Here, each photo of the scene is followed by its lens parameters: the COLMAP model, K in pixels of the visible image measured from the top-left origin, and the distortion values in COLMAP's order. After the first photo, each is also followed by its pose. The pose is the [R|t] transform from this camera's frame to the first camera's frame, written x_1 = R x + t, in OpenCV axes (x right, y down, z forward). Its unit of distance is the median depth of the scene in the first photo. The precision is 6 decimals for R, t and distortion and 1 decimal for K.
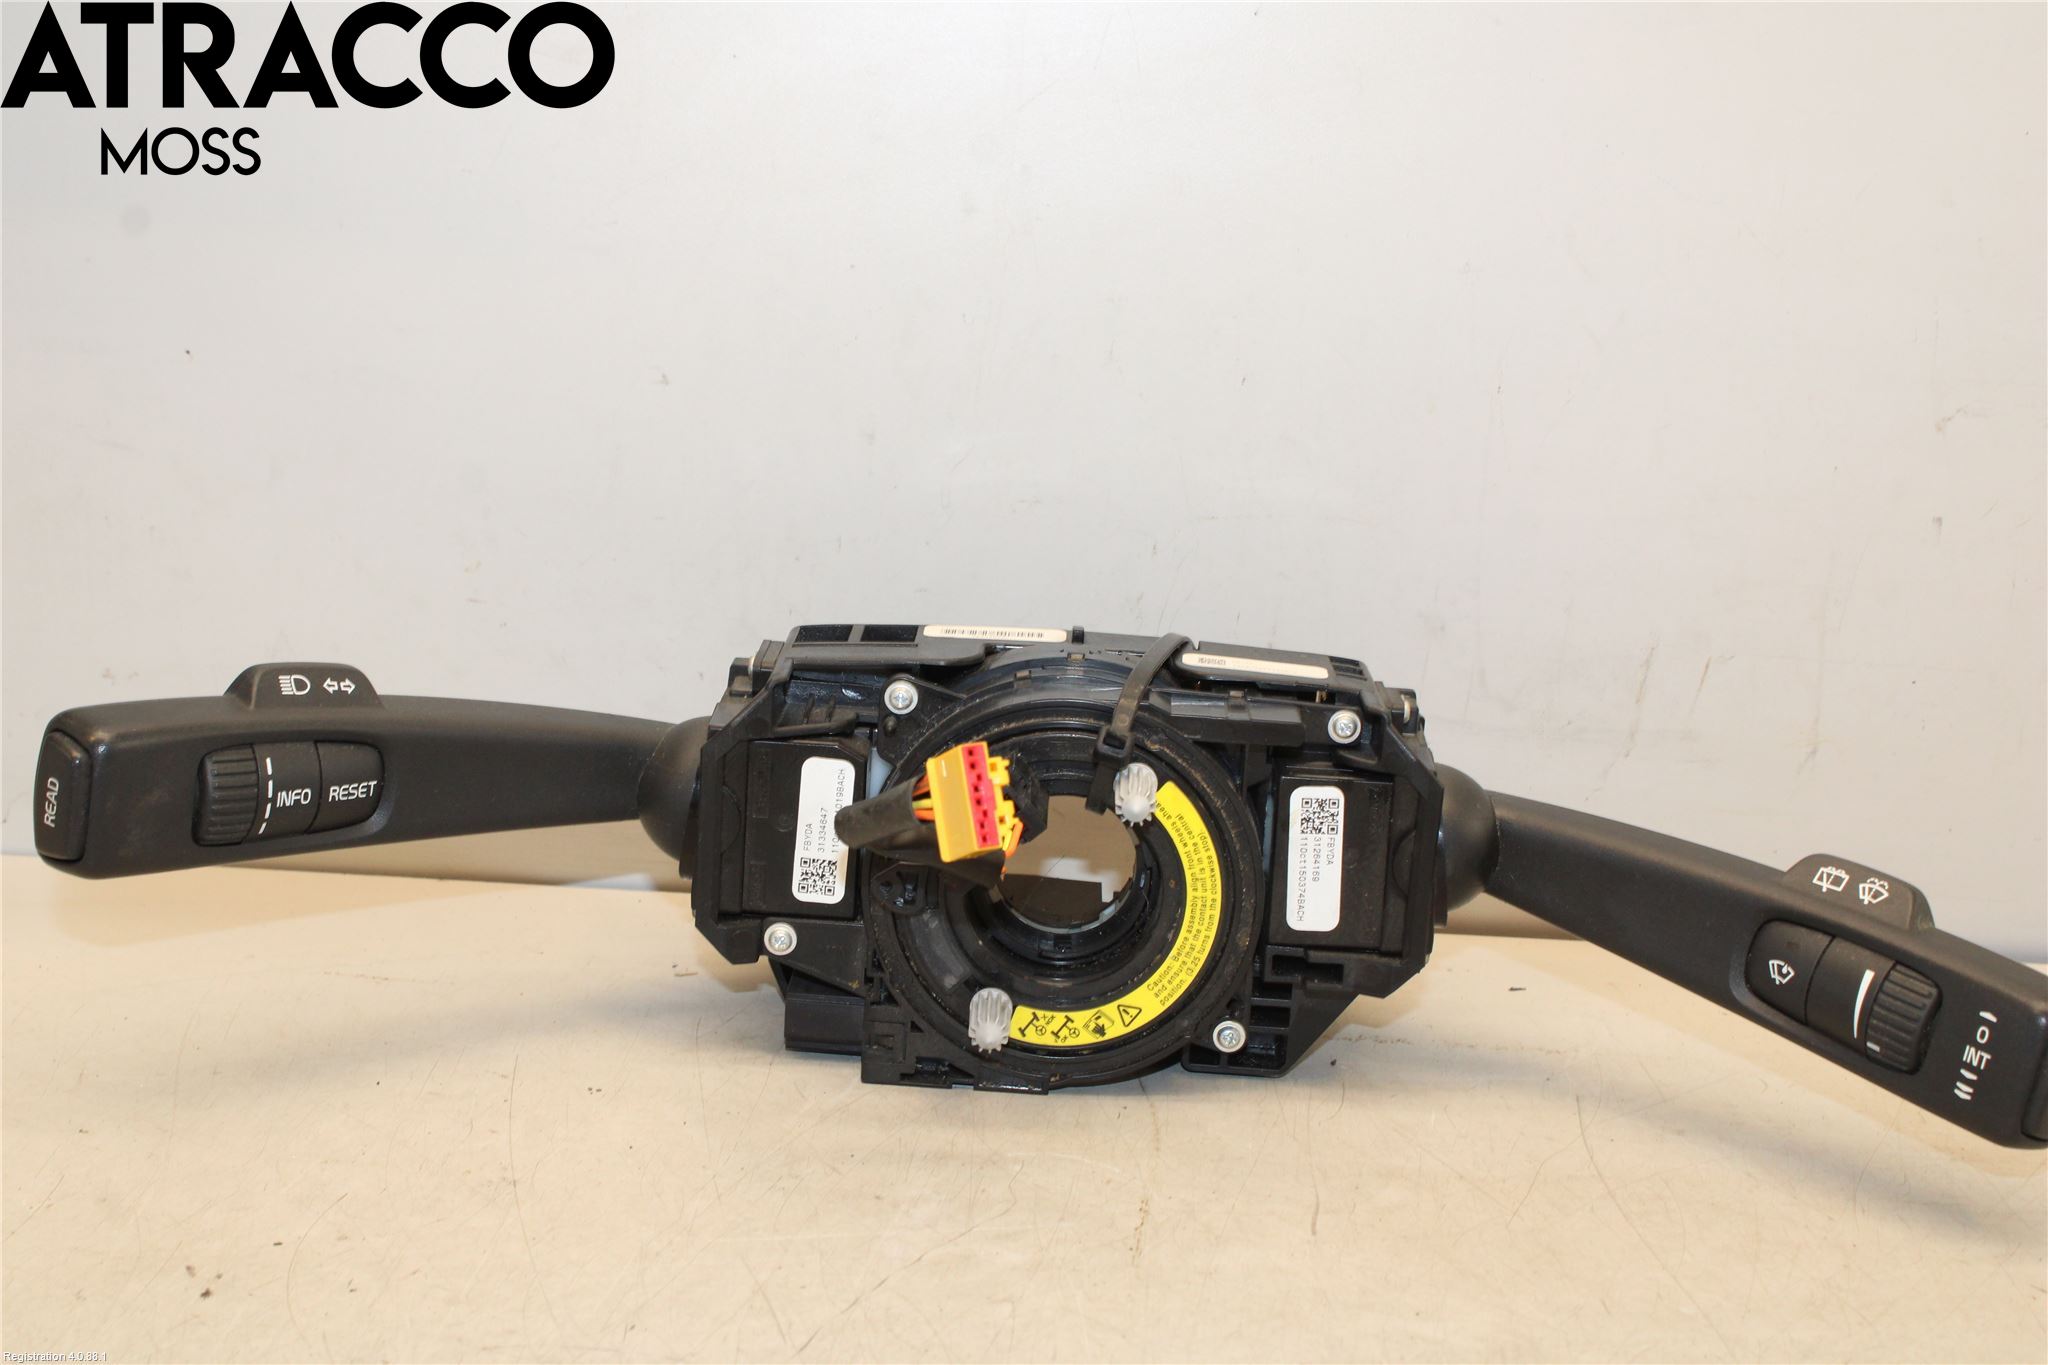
lens RADIAL K [[3359.9, 0, 1024.0], [0, 3359.9, 682.5], [0, 0, 1]] dist [-0.028009, -0.040347]
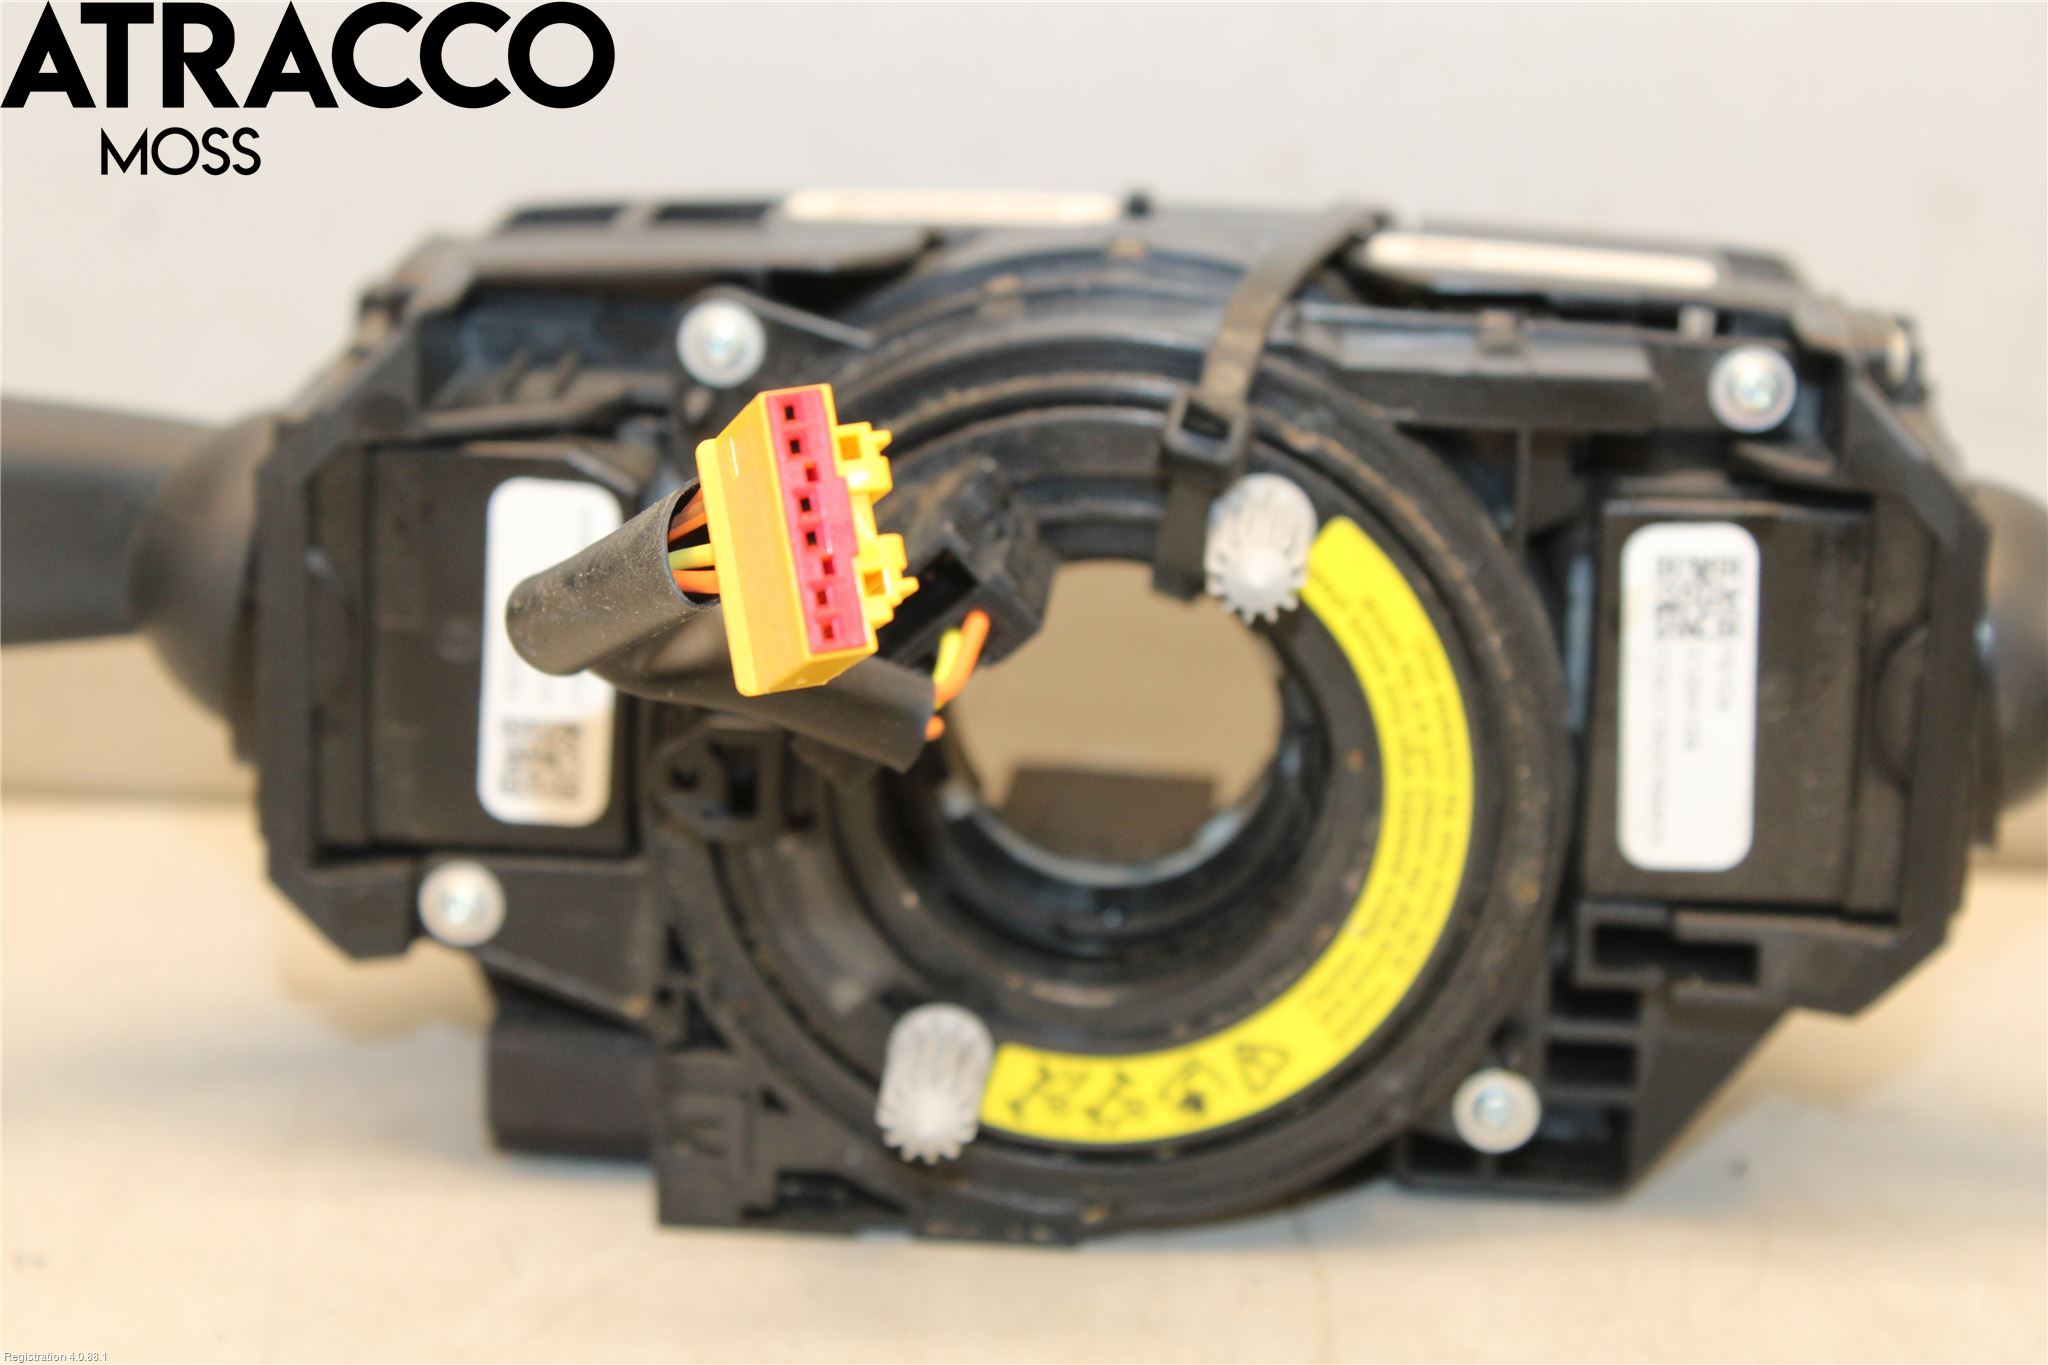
lens RADIAL K [[5113.6, 0, 1024.0], [0, 5113.6, 682.5], [0, 0, 1]] dist [0.084751, 0.104201]
pose [[0.998680, -0.017586, -0.048251, 0.033435], [0.018942, 0.999435, 0.027777, 0.030657], [0.047736, -0.028654, 0.998449, 0.342005]]
